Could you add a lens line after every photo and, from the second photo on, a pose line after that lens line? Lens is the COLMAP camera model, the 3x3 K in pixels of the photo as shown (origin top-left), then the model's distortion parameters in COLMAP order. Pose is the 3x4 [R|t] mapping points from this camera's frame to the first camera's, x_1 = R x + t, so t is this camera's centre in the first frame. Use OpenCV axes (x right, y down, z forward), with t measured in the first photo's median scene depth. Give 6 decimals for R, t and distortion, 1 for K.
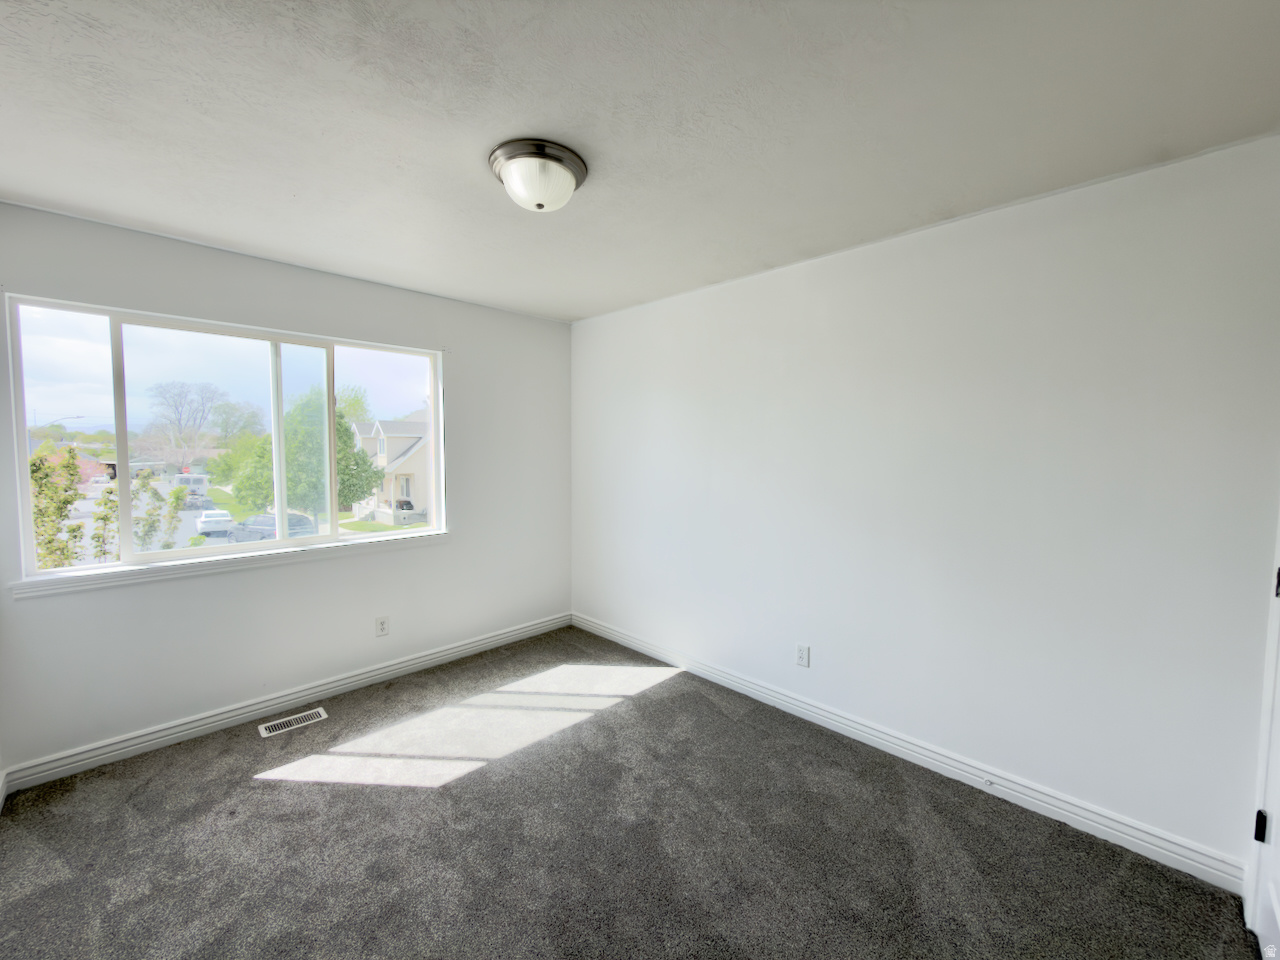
lens RADIAL K [[511.0, 0, 638.8], [0, 511.0, 476.5], [0, 0, 1]] dist [0.000176, 0.000064]
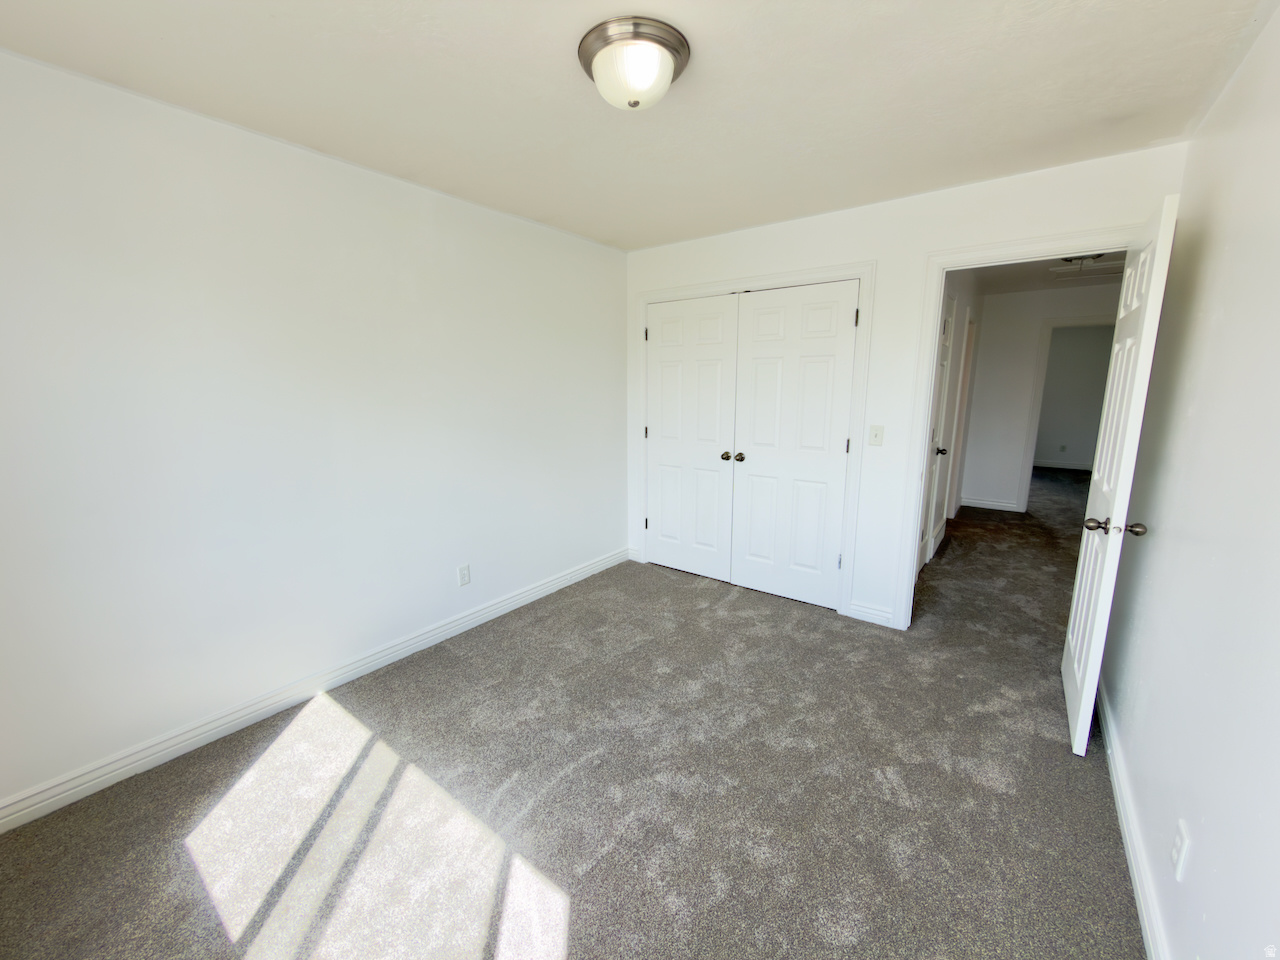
lens RADIAL K [[511.0, 0, 638.8], [0, 511.0, 476.5], [0, 0, 1]] dist [0.000176, 0.000064]
pose [[-0.145508, -0.178868, 0.973054, -0.717738], [0.051901, 0.980787, 0.188051, -0.041212], [-0.987995, 0.077866, -0.133429, 0.717380]]
